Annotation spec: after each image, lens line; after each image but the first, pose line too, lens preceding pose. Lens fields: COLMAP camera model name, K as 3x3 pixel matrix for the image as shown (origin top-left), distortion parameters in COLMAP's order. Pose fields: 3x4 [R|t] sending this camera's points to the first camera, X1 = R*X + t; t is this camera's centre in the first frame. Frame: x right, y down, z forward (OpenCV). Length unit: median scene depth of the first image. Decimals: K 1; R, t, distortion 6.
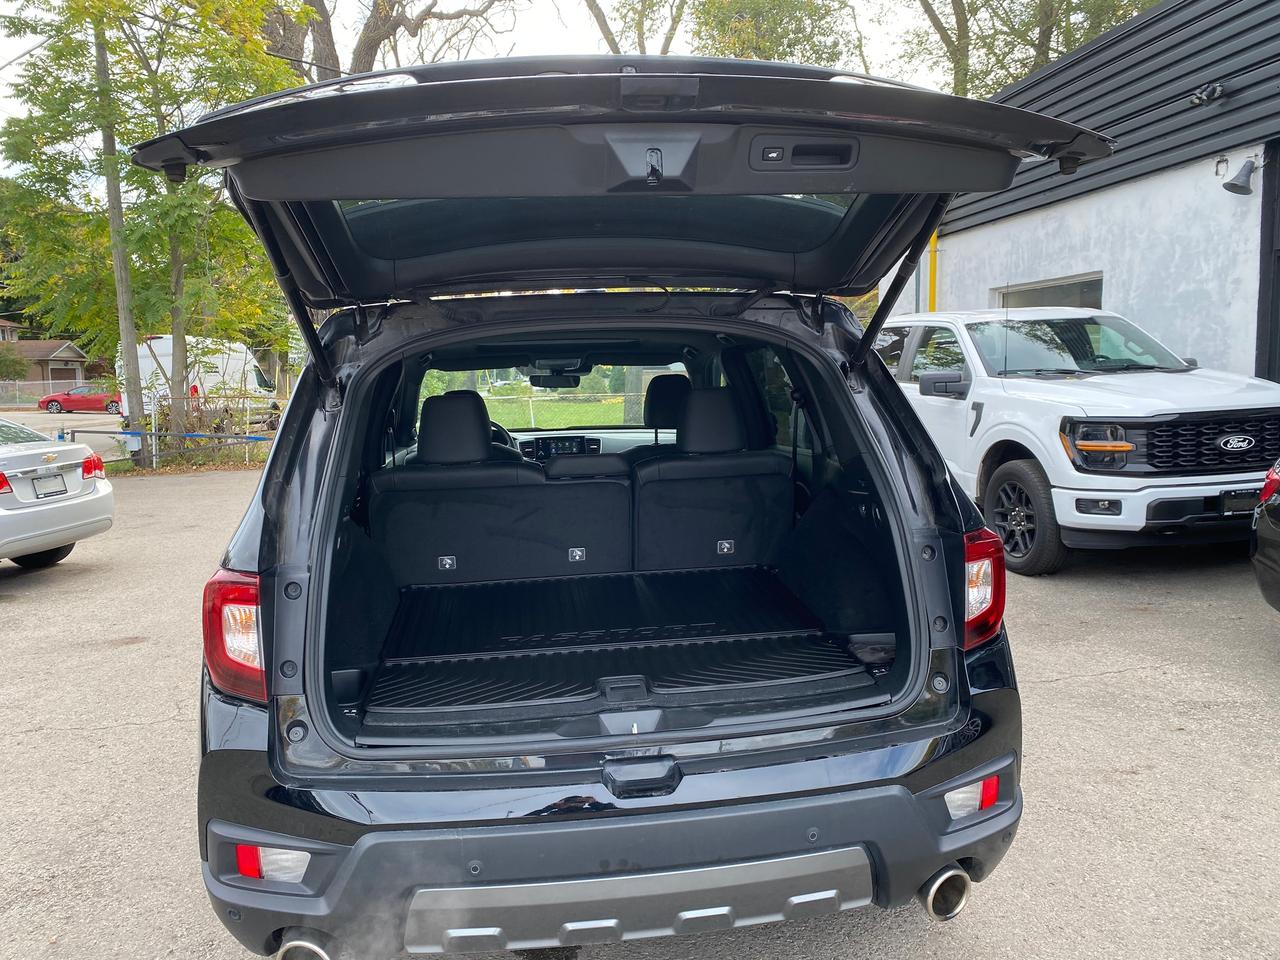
lens RADIAL K [[971.4, 0, 637.9], [0, 971.4, 467.9], [0, 0, 1]] dist [0.038319, -0.034932]
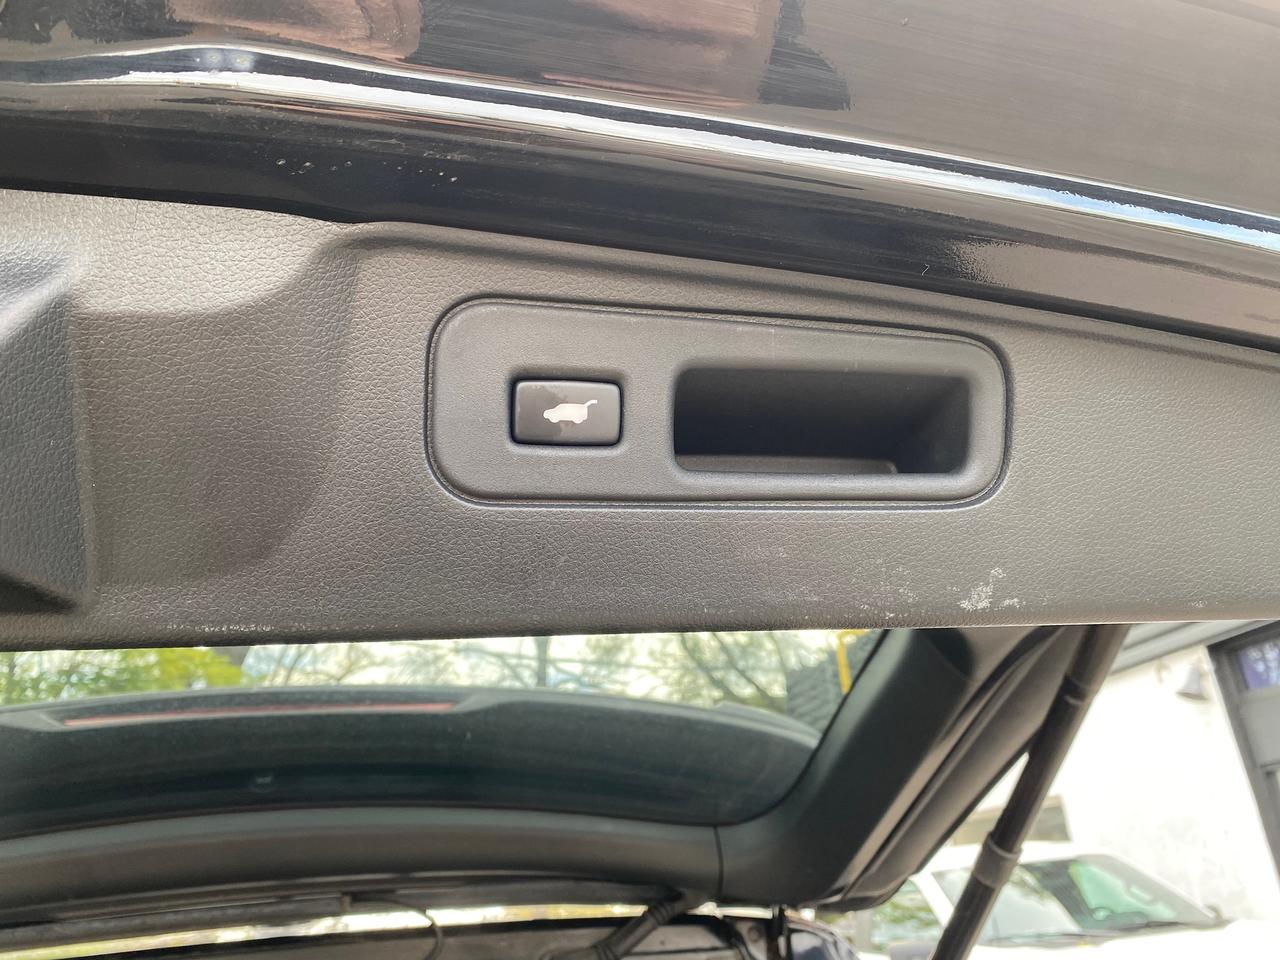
lens RADIAL K [[971.4, 0, 635.4], [0, 971.4, 479.7], [0, 0, 1]] dist [0.038319, -0.034932]
pose [[0.995565, -0.012025, 0.093309, 0.044418], [0.056785, 0.867570, -0.494062, -0.073382], [-0.075011, 0.497169, 0.864405, 0.283812]]
